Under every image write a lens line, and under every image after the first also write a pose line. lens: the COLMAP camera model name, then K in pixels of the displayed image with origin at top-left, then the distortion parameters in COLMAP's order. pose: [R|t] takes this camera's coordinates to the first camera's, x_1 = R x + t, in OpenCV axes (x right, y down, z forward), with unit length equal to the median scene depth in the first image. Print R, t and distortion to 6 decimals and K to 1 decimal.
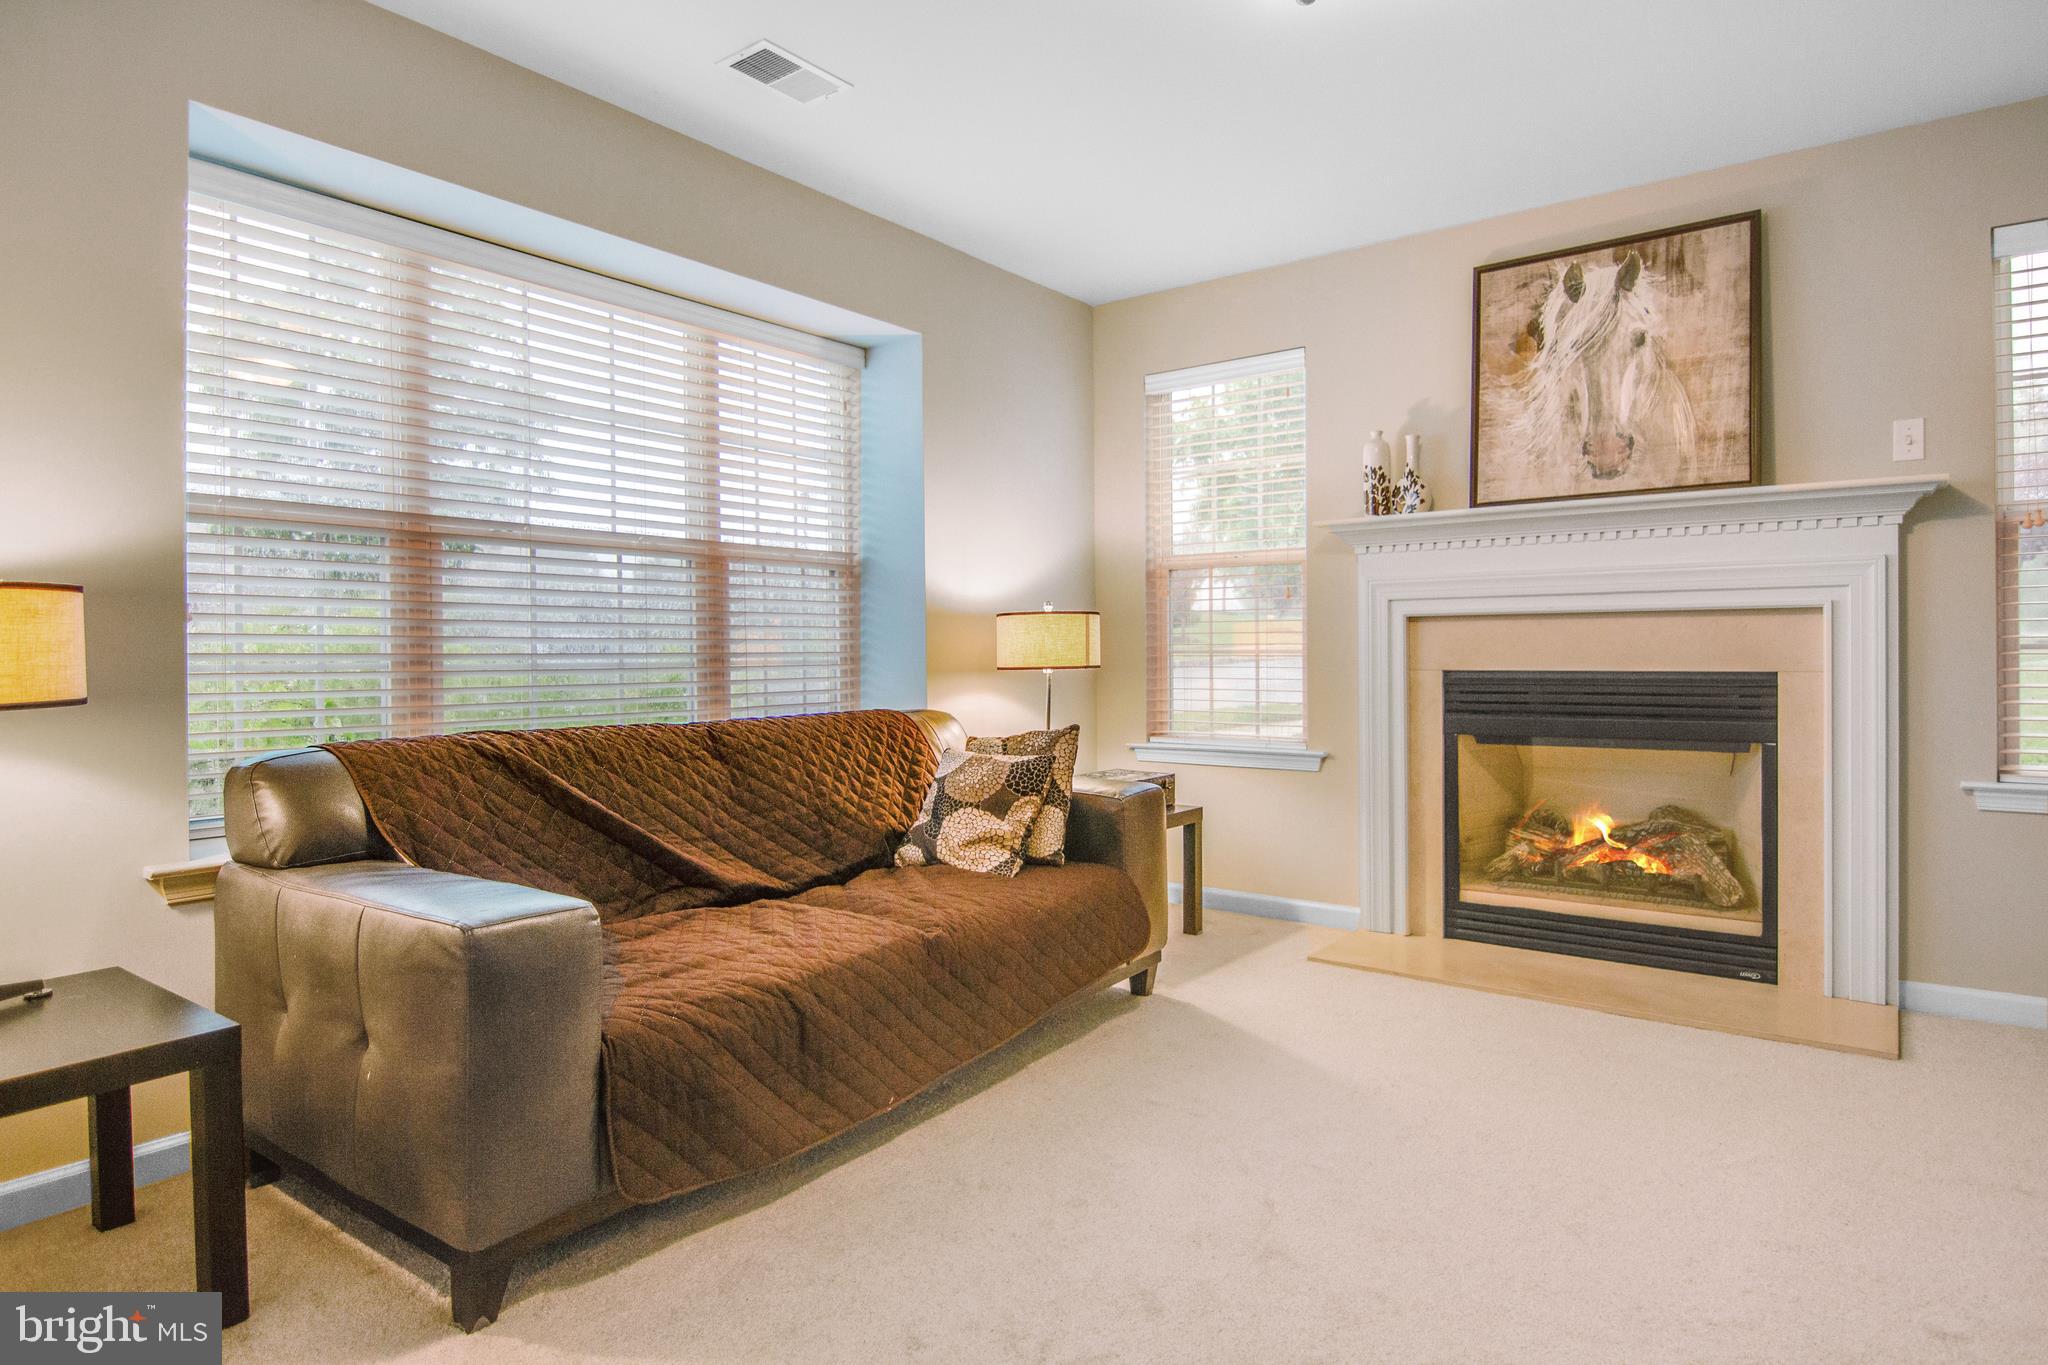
lens RADIAL K [[1137.2, 0, 1027.5], [0, 1137.2, 664.2], [0, 0, 1]] dist [0.001928, -0.002411]
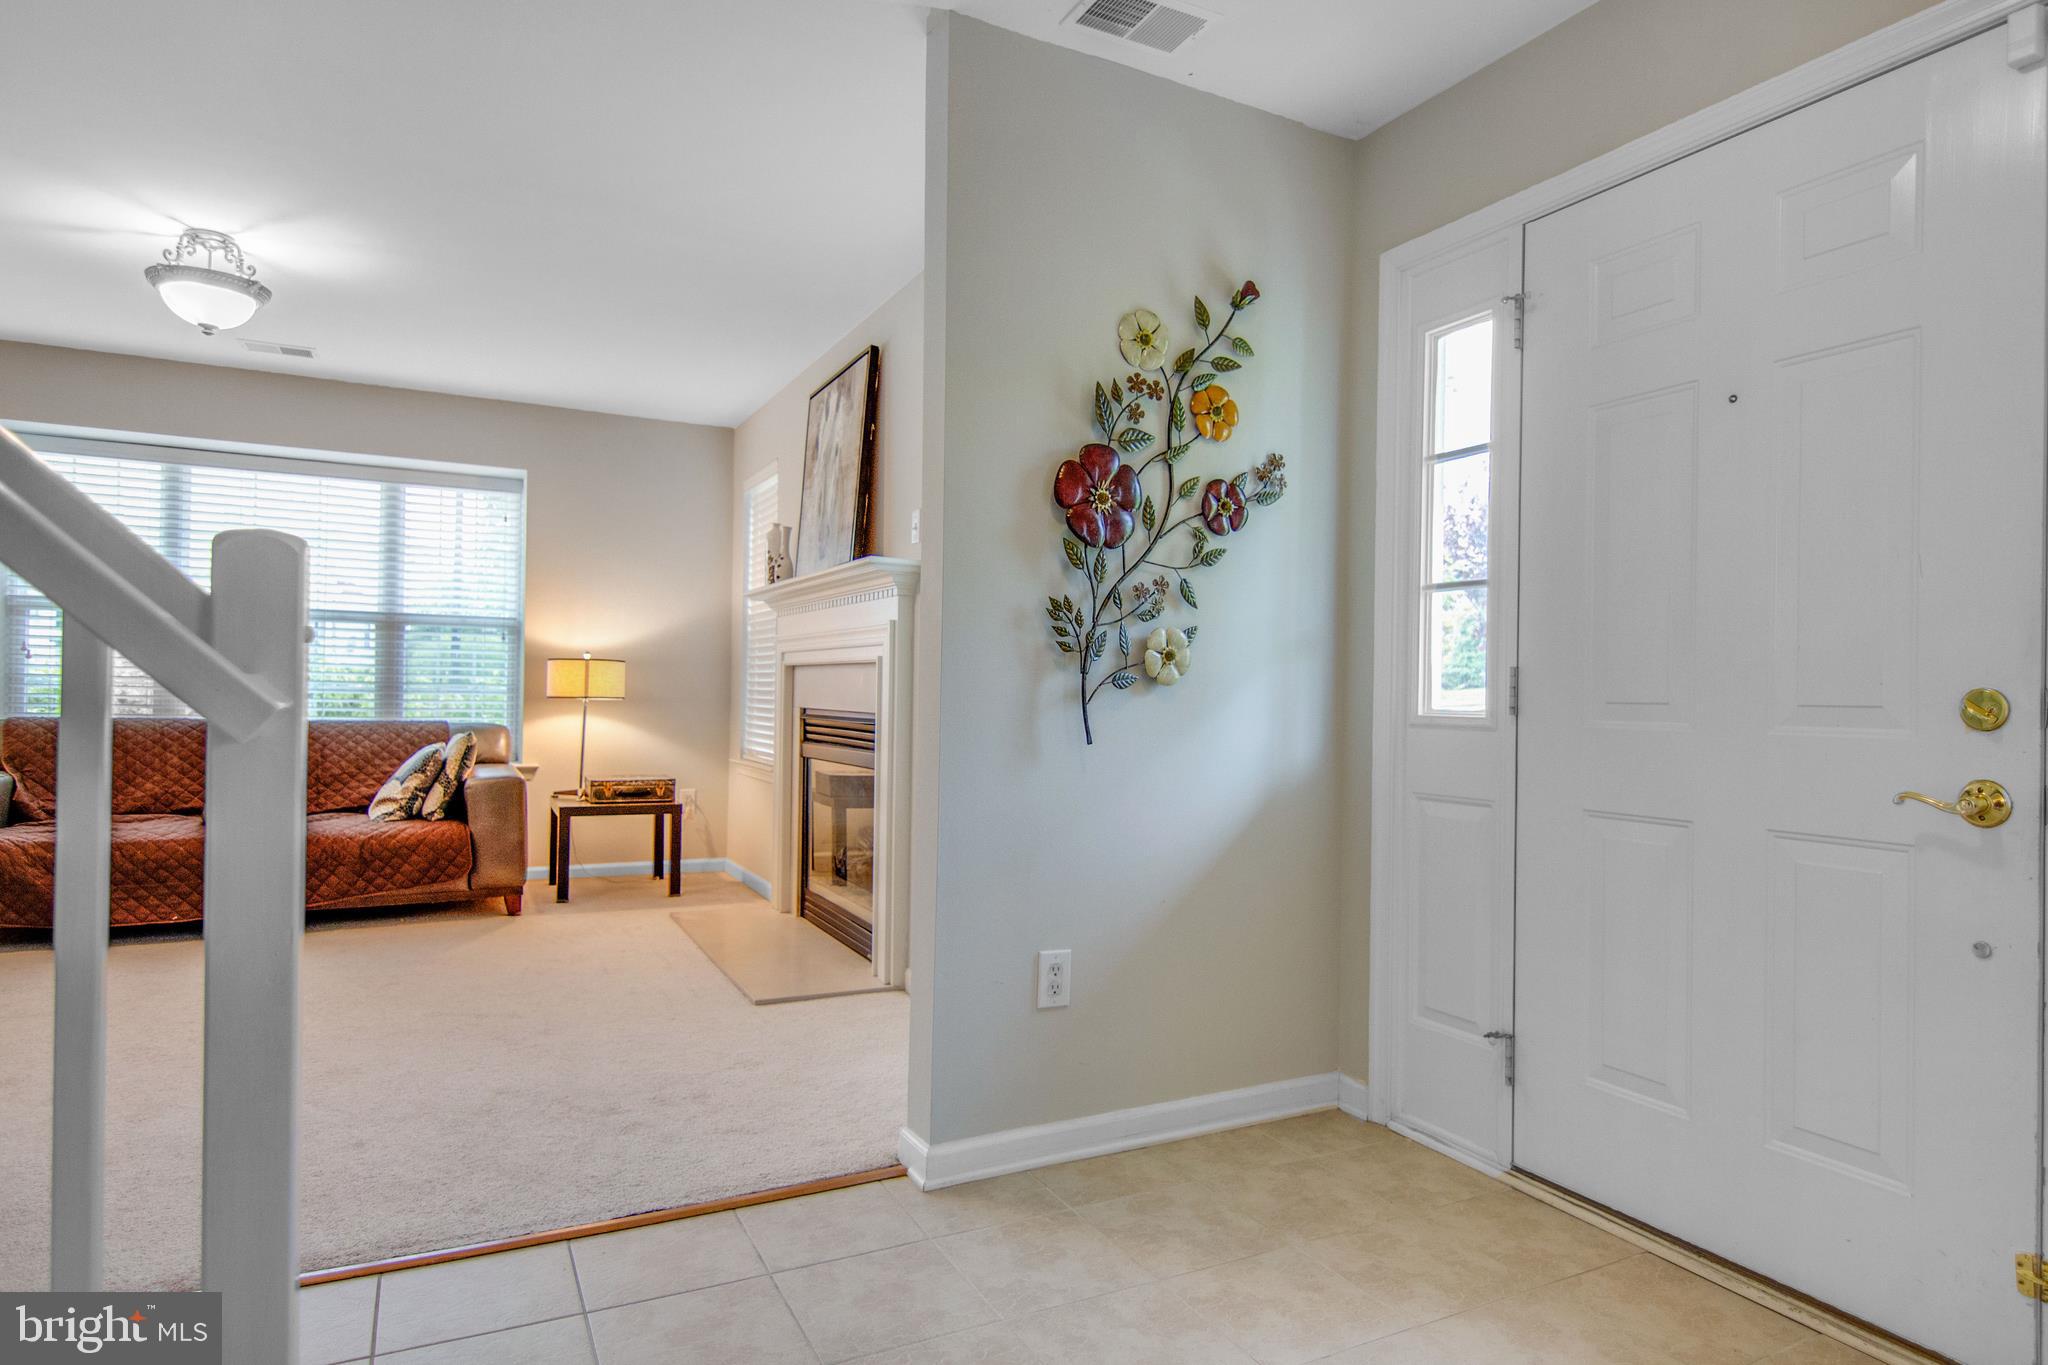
lens RADIAL K [[1137.2, 0, 1021.0], [0, 1137.2, 680.8], [0, 0, 1]] dist [0.001928, -0.002411]
pose [[0.898393, 0.016664, -0.438877, 1.230005], [-0.031140, 0.999182, -0.025805, 0.001127], [0.438088, 0.036850, 0.898177, -0.047036]]
